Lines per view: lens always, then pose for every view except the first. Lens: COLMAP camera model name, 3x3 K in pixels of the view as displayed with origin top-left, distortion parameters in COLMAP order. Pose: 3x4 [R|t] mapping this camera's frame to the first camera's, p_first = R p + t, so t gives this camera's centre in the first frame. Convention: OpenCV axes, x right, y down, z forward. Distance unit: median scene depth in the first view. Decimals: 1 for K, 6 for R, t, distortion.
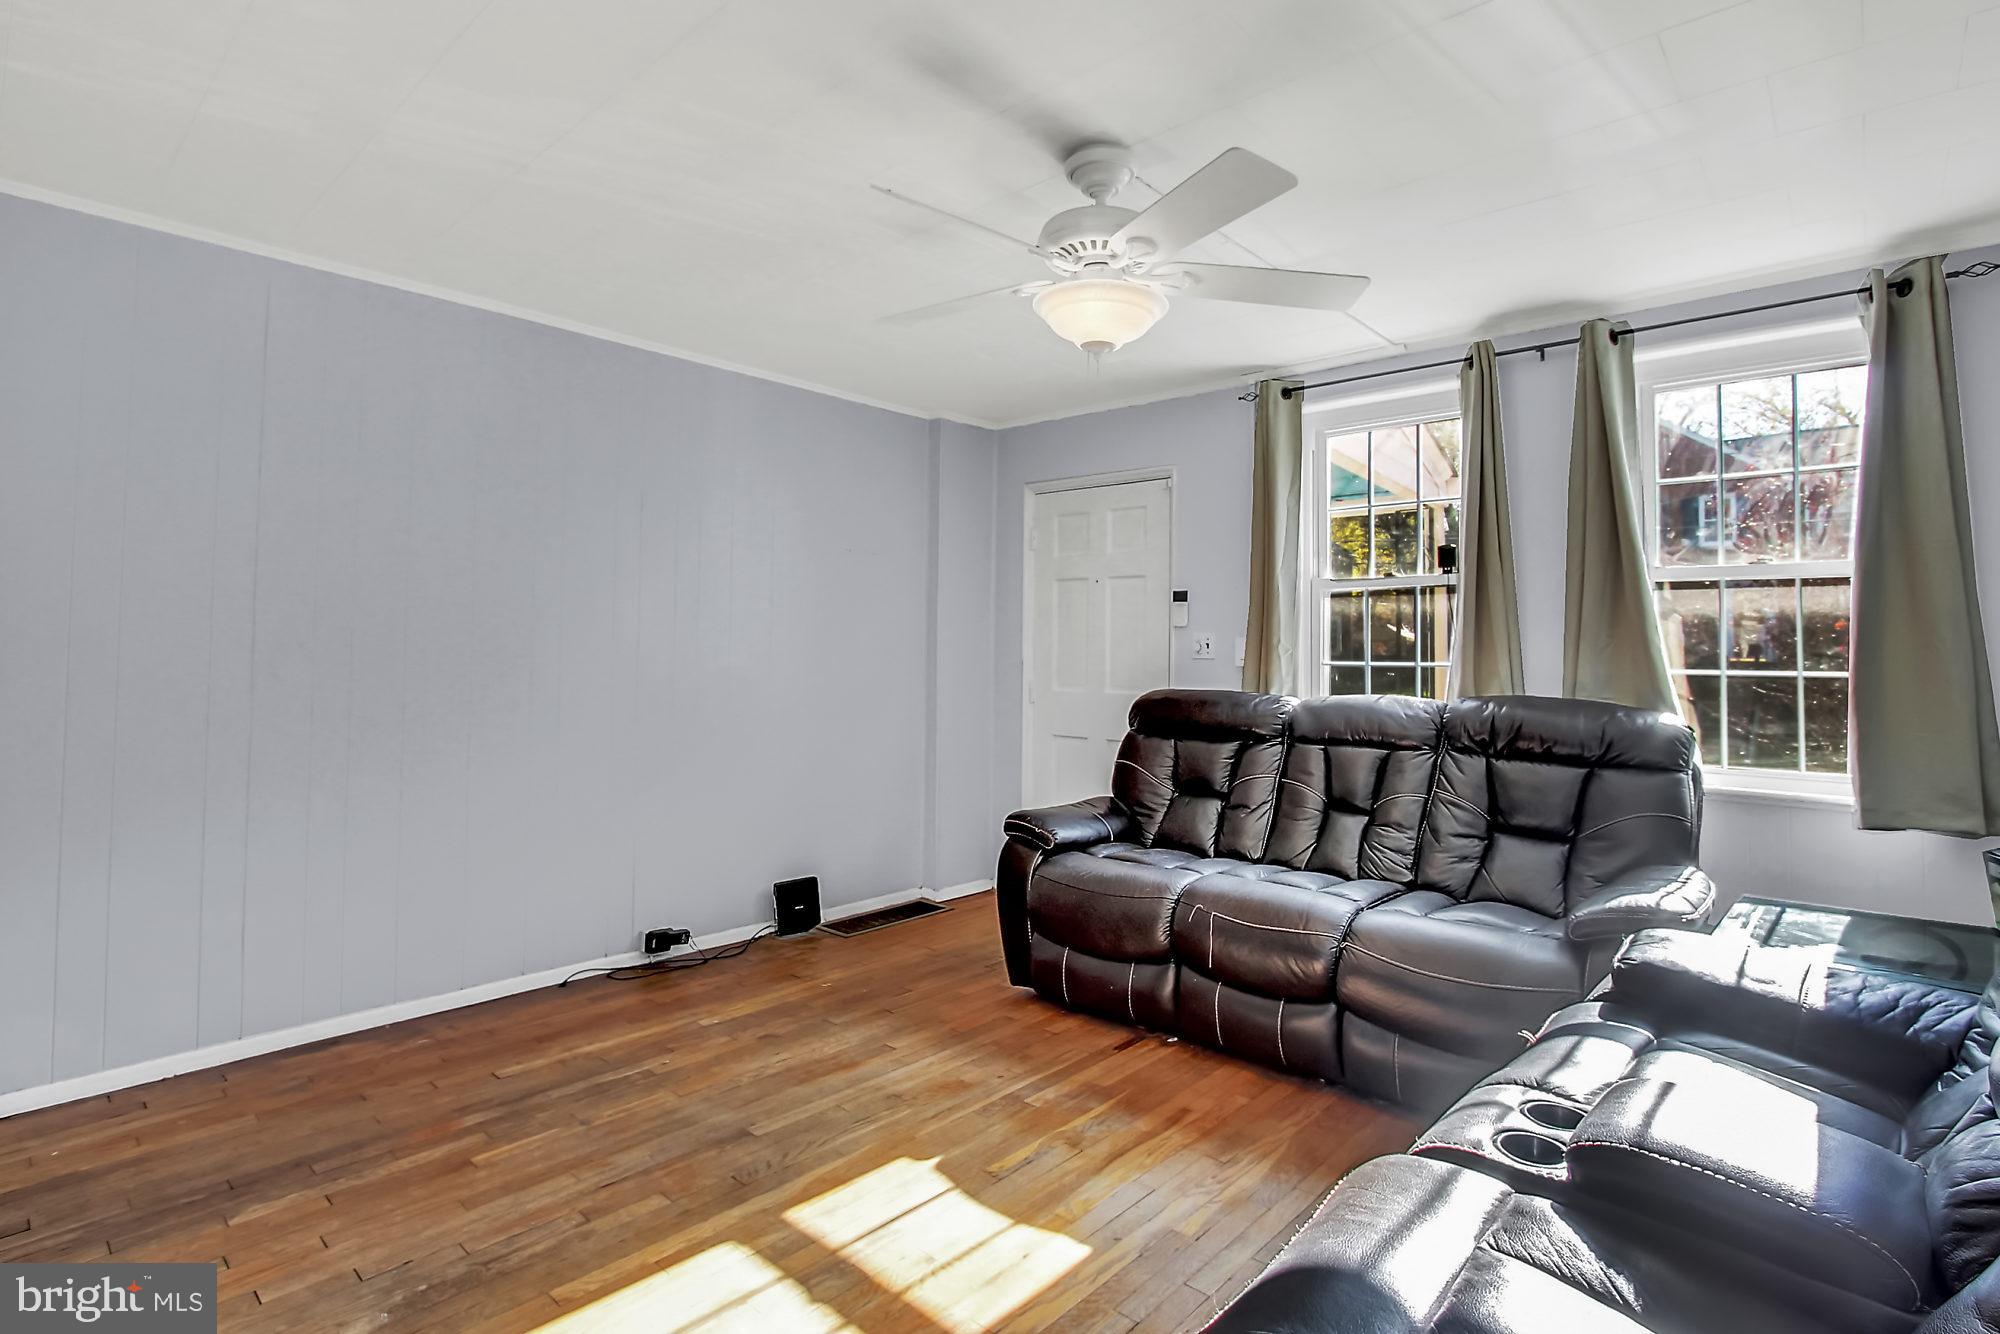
lens RADIAL K [[1007.8, 0, 1066.0], [0, 1007.8, 625.8], [0, 0, 1]] dist [-0.011956, -0.000270]
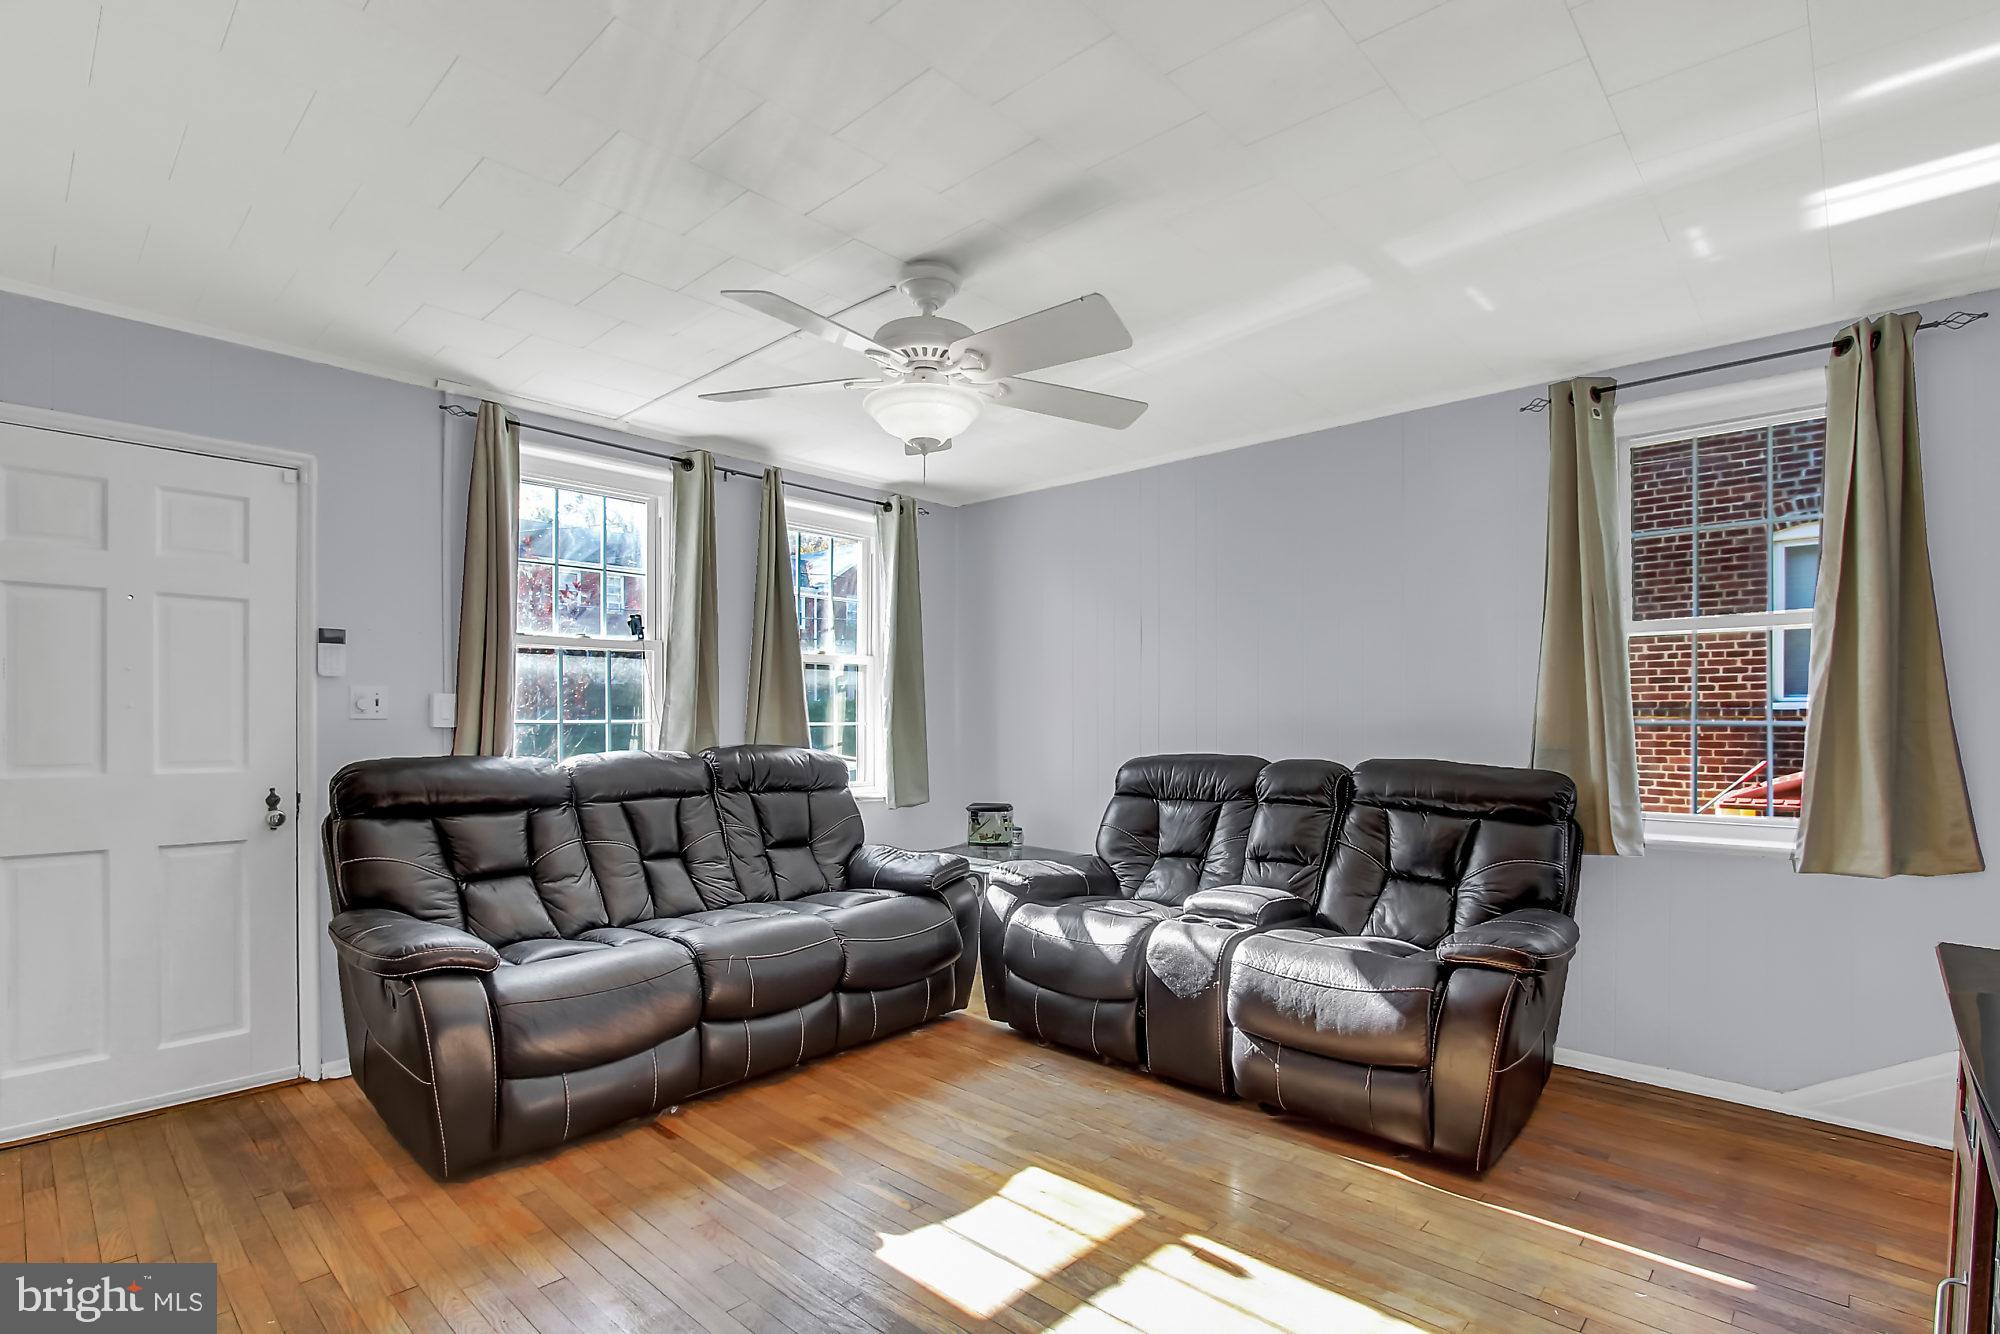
lens RADIAL K [[937.2, 0, 998.6], [0, 937.2, 706.0], [0, 0, 1]] dist [-0.003809, -0.000452]
pose [[0.037721, -0.004111, 0.999280, -0.825818], [-0.032861, 0.999446, 0.005352, 0.003903], [-0.998748, -0.033039, 0.037565, 0.691892]]
